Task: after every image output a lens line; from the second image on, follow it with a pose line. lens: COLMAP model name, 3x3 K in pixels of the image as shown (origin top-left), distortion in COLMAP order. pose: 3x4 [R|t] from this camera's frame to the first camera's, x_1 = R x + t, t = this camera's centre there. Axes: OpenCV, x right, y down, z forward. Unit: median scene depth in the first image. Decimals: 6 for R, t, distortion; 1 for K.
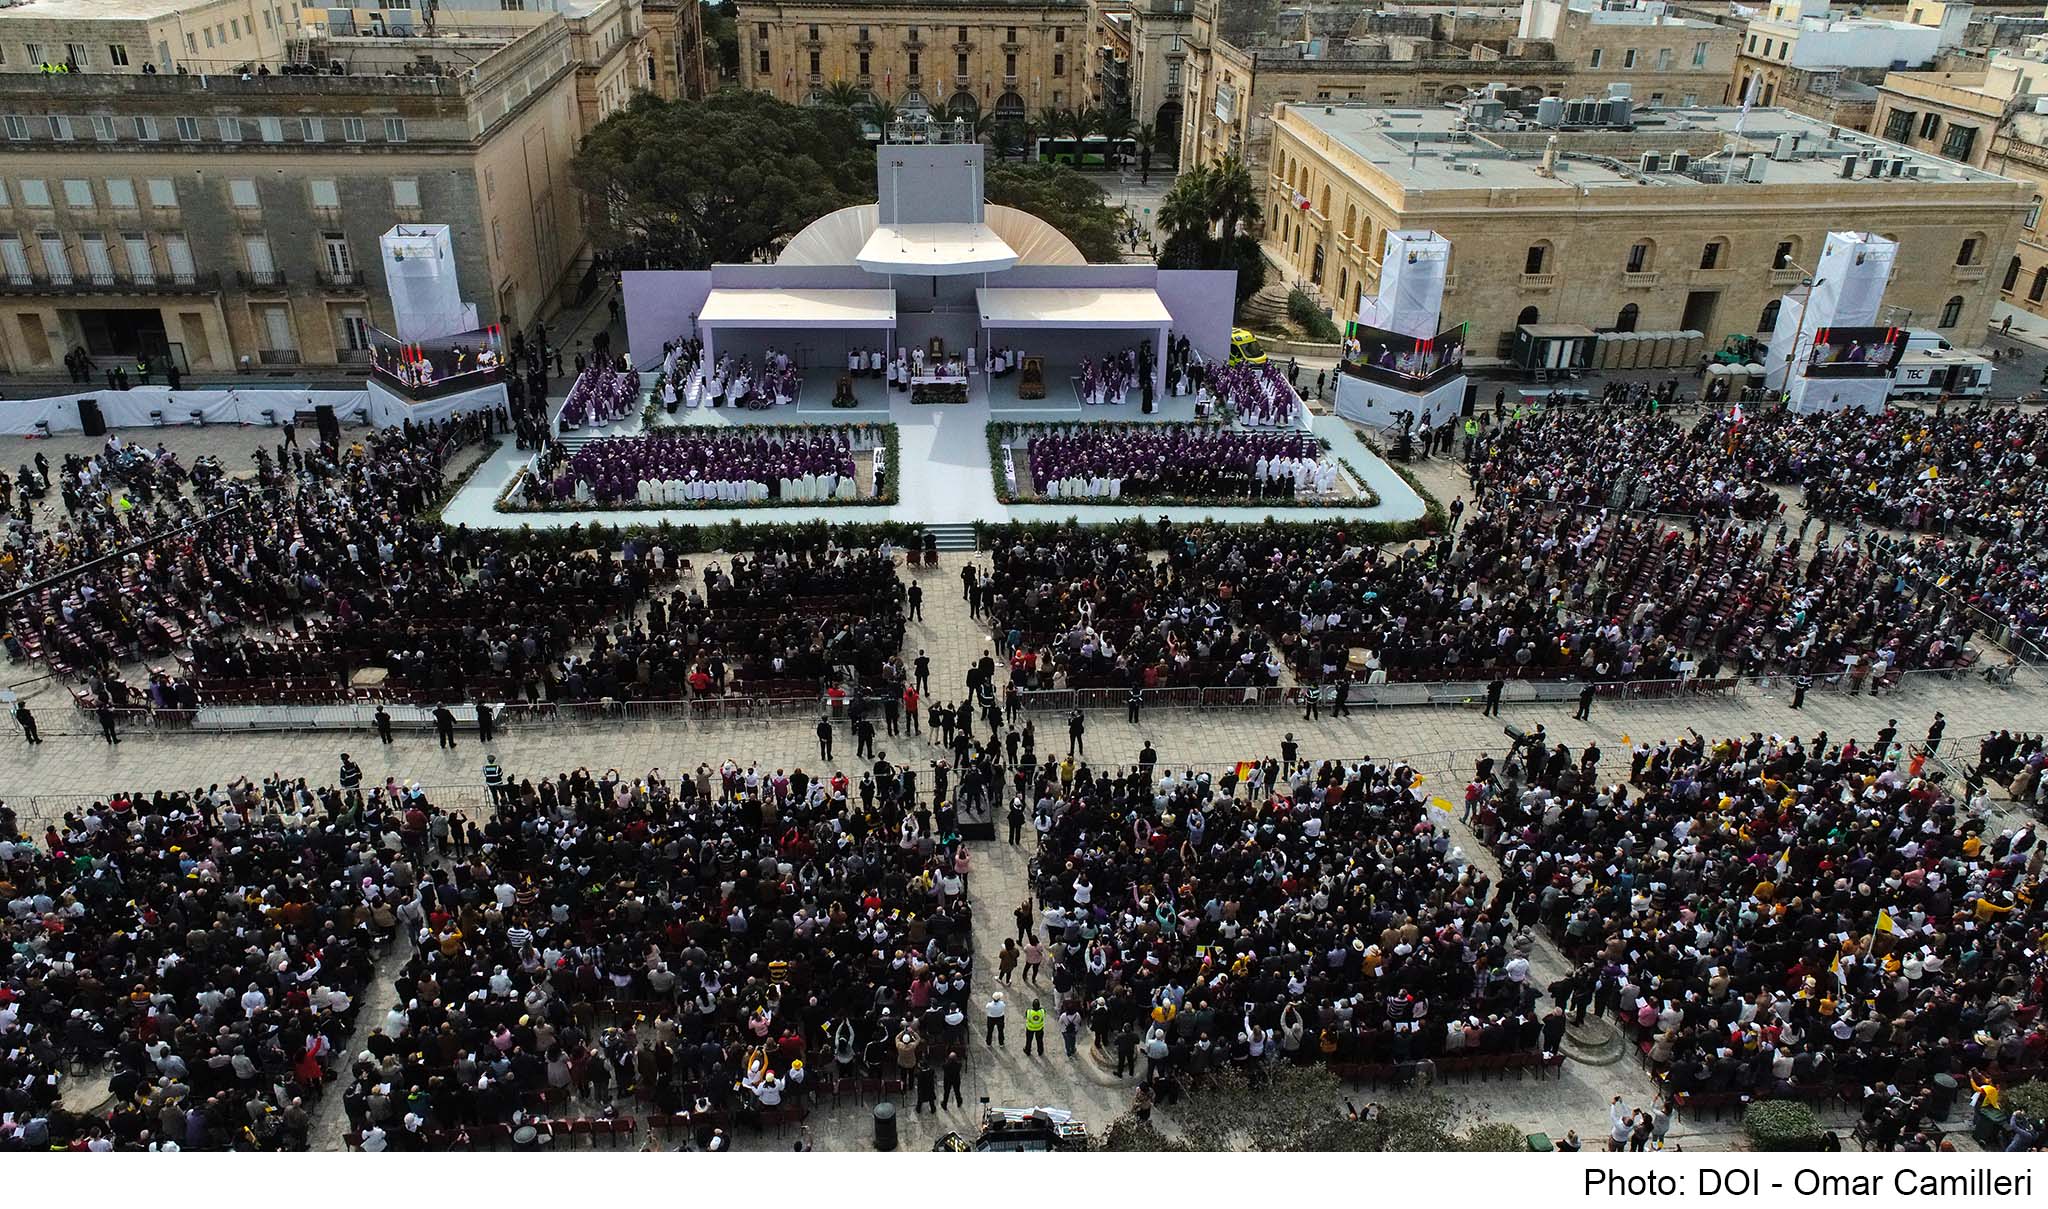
lens RADIAL K [[1386.9, 0, 1024.0], [0, 1386.9, 604.5], [0, 0, 1]] dist [-0.006283, -0.003268]
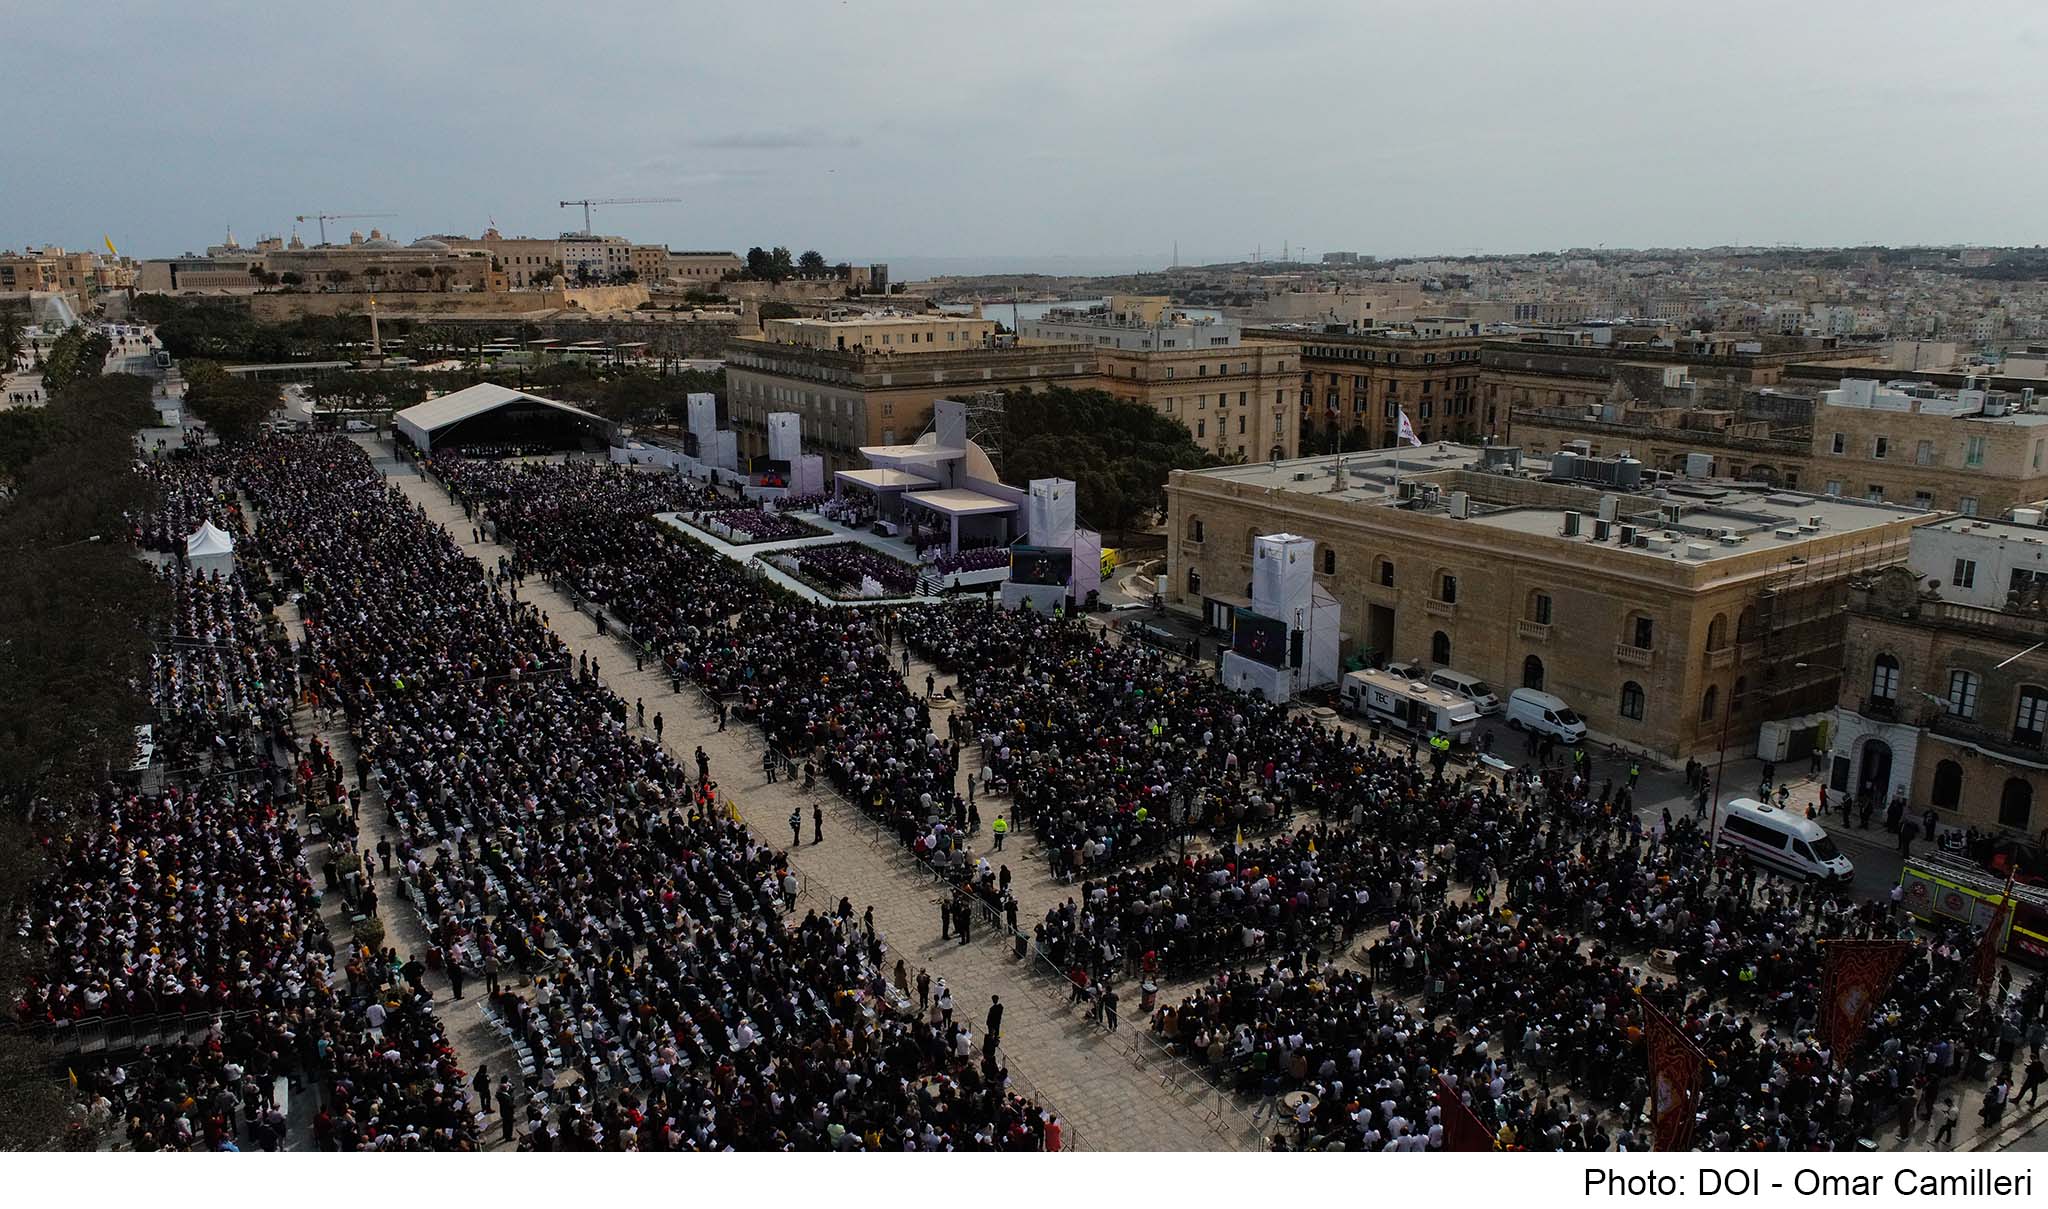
lens RADIAL K [[1386.9, 0, 1024.0], [0, 1386.9, 604.5], [0, 0, 1]] dist [-0.006283, -0.003268]
pose [[0.458025, 0.193796, -0.867558, 1.496722], [-0.417257, 0.908623, -0.017321, -0.113868], [0.784926, 0.369928, 0.497035, 0.315356]]
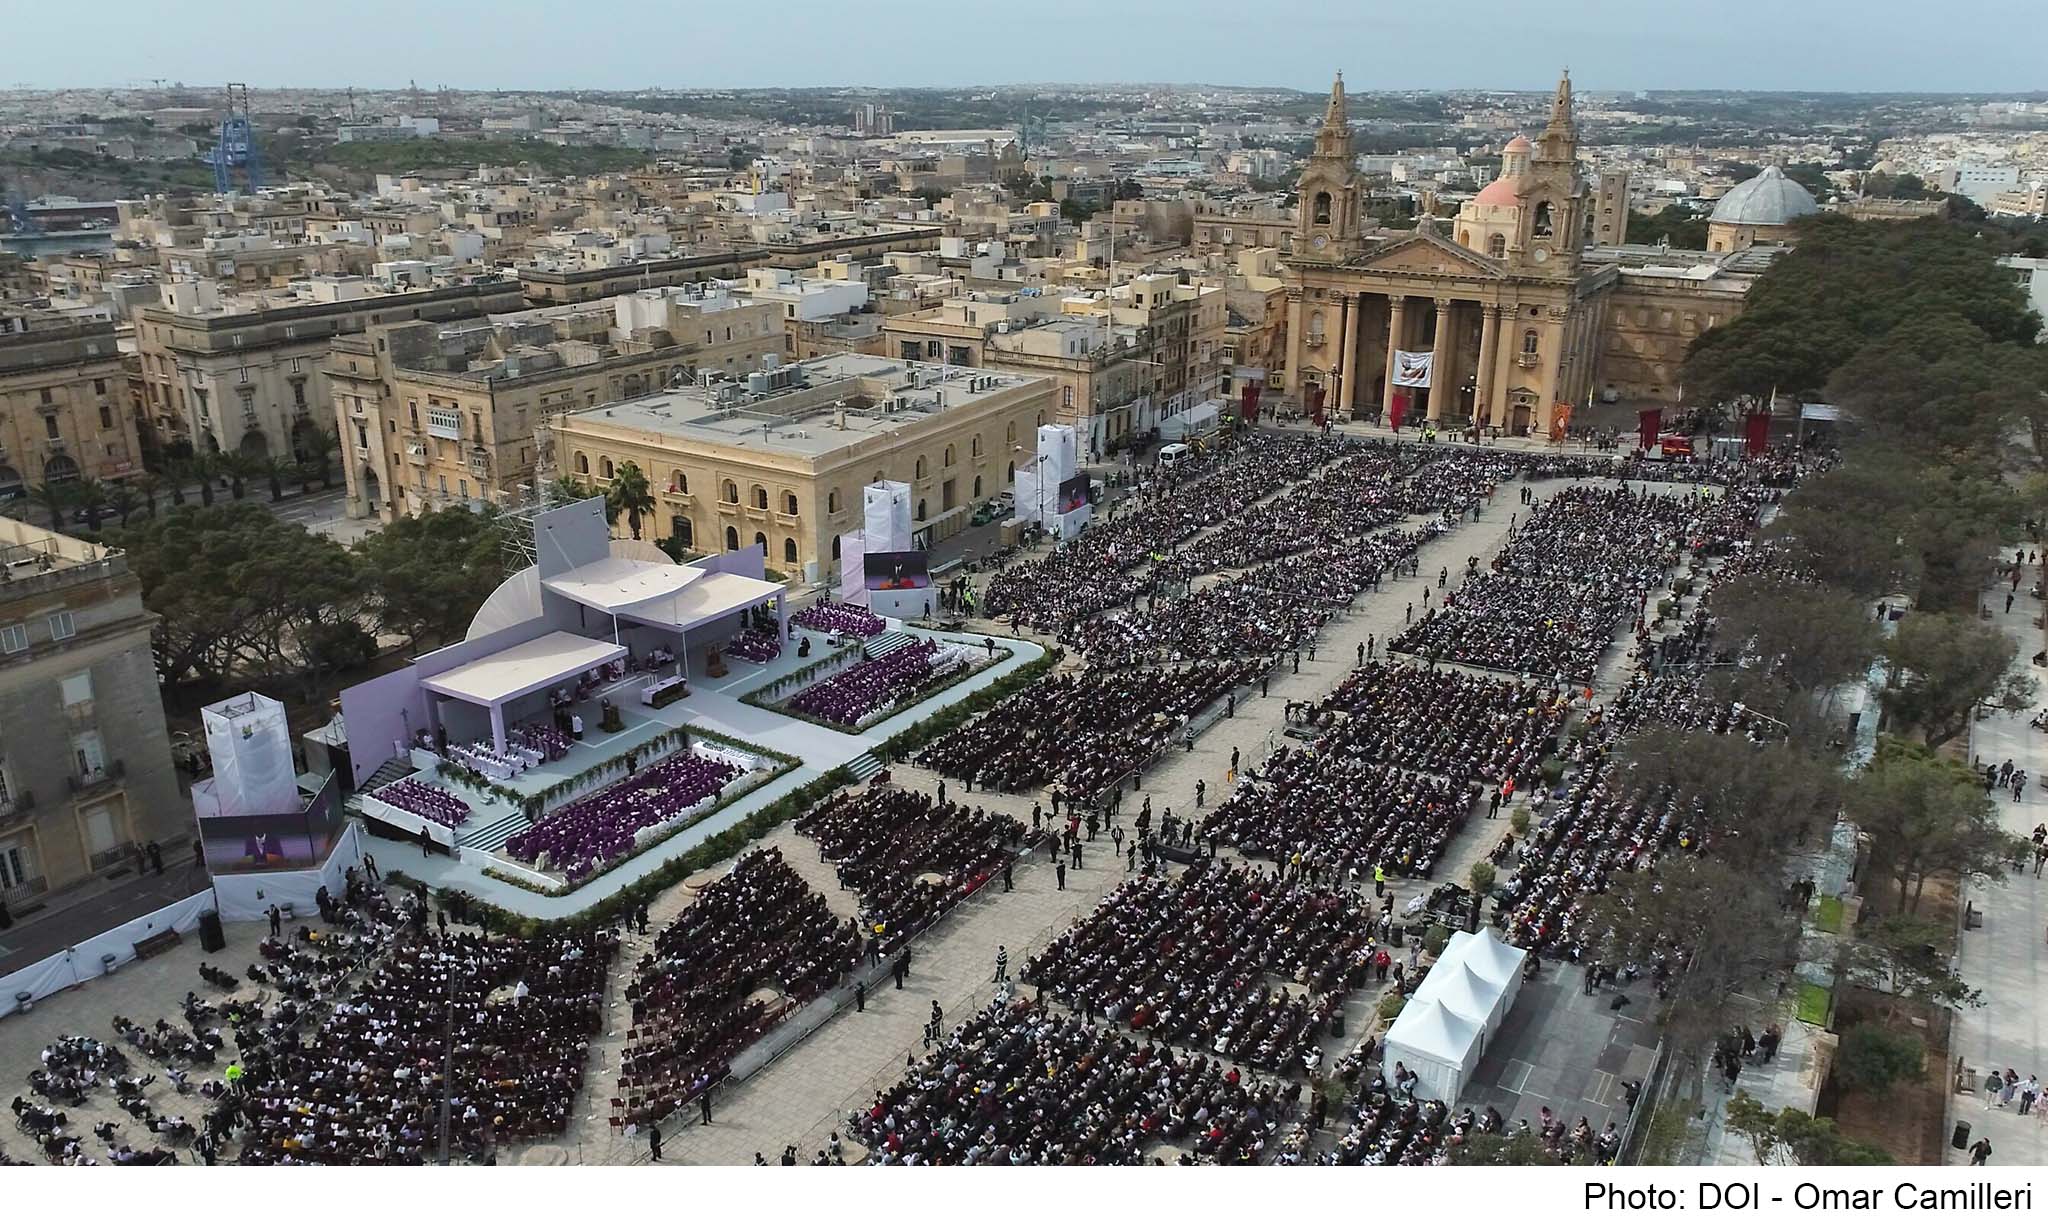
lens RADIAL K [[1455.7, 0, 1031.6], [0, 1455.7, 601.2], [0, 0, 1]] dist [-0.006744, 0.002152]
pose [[0.601286, -0.277482, 0.749305, -0.774562], [0.391022, 0.919988, 0.026910, -0.135962], [-0.696819, 0.276815, 0.661678, -0.065638]]
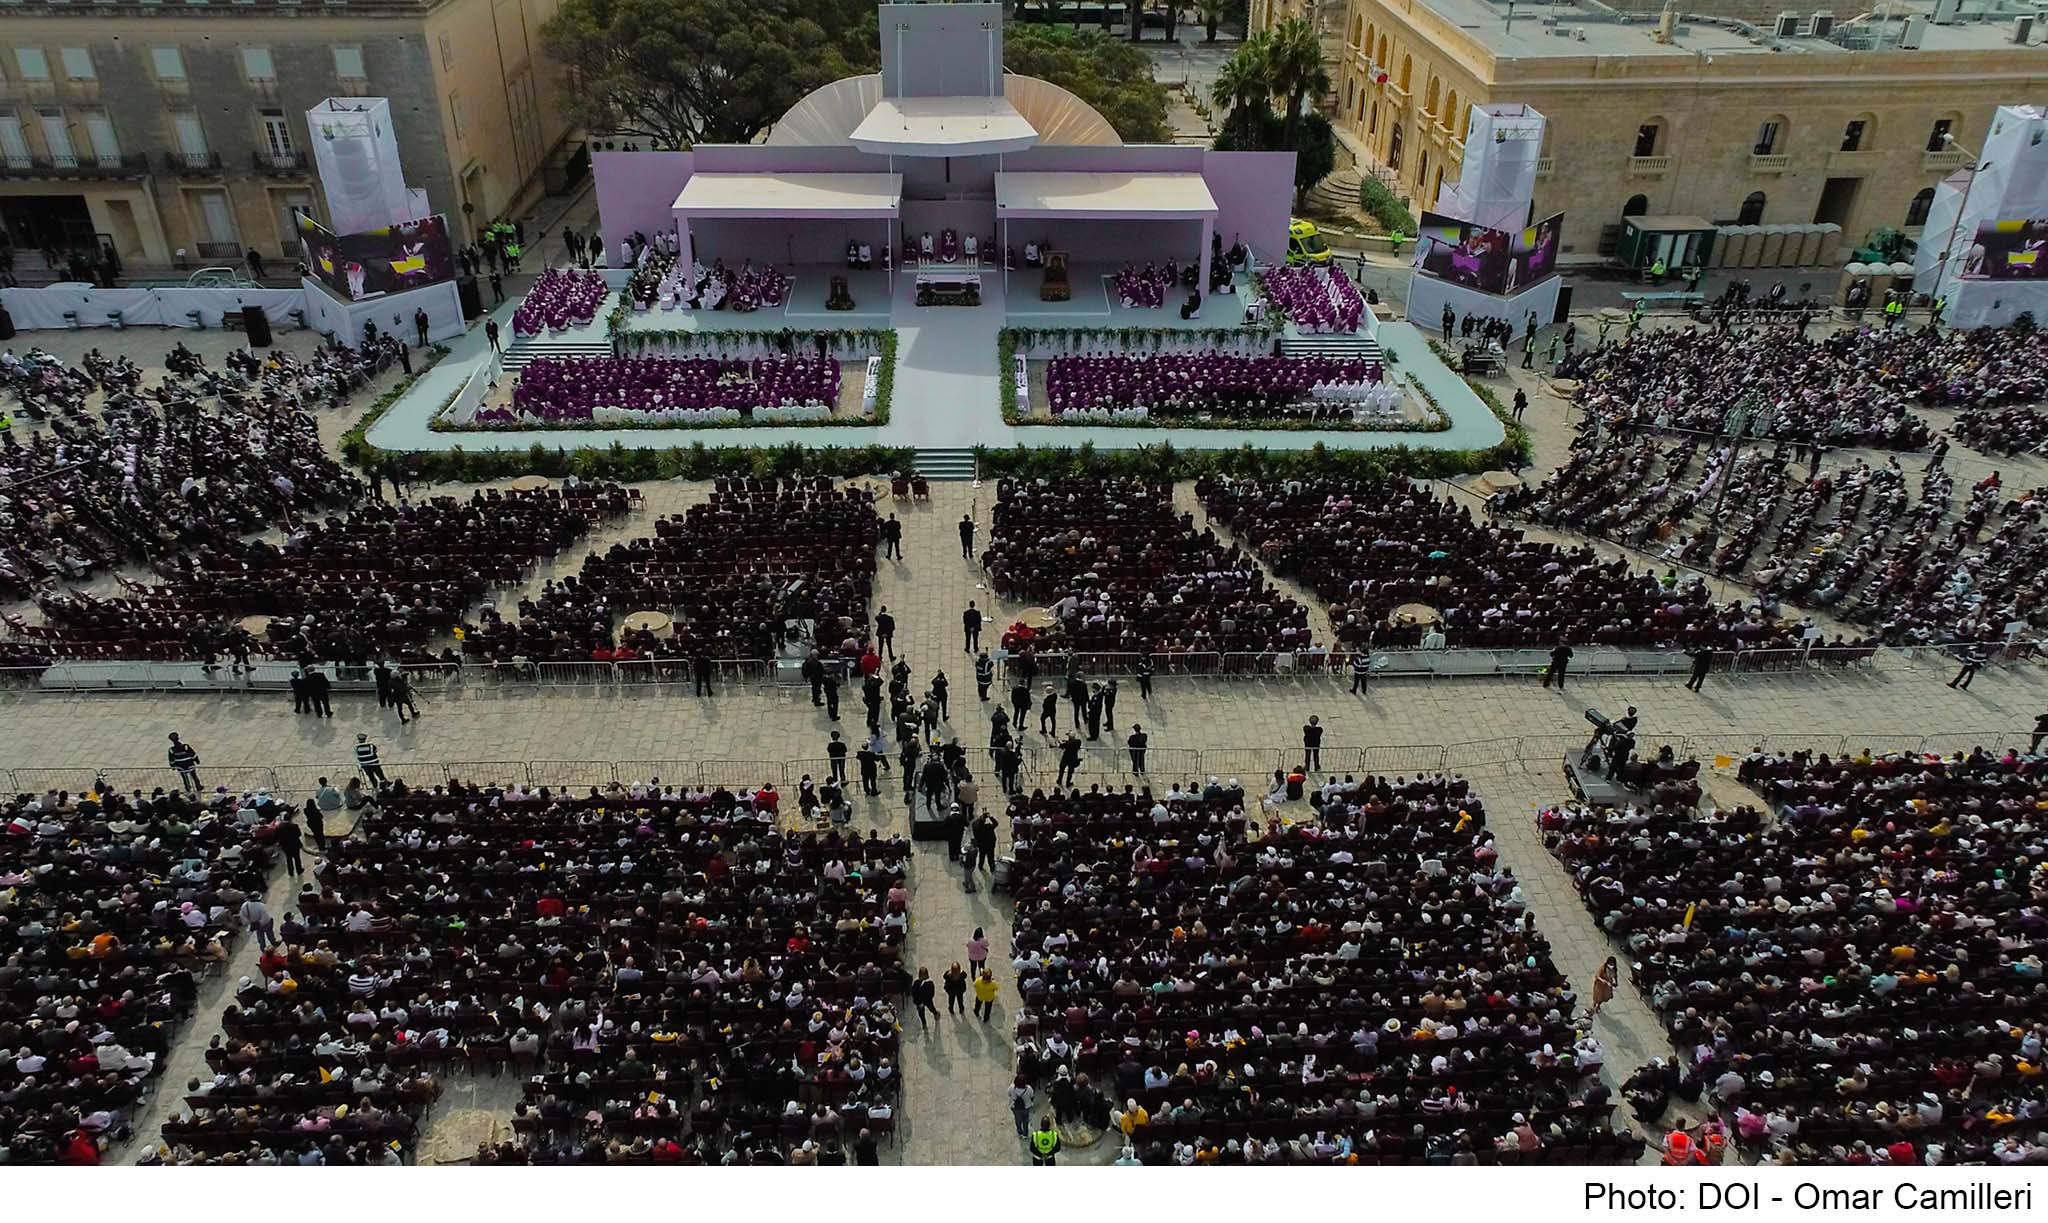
lens RADIAL K [[1455.7, 0, 1031.6], [0, 1455.7, 601.2], [0, 0, 1]] dist [-0.006744, 0.002152]
pose [[0.999135, 0.012237, -0.039746, 0.029731], [-0.009855, 0.998176, 0.059569, -0.014117], [0.040403, -0.059126, 0.997433, 0.074245]]
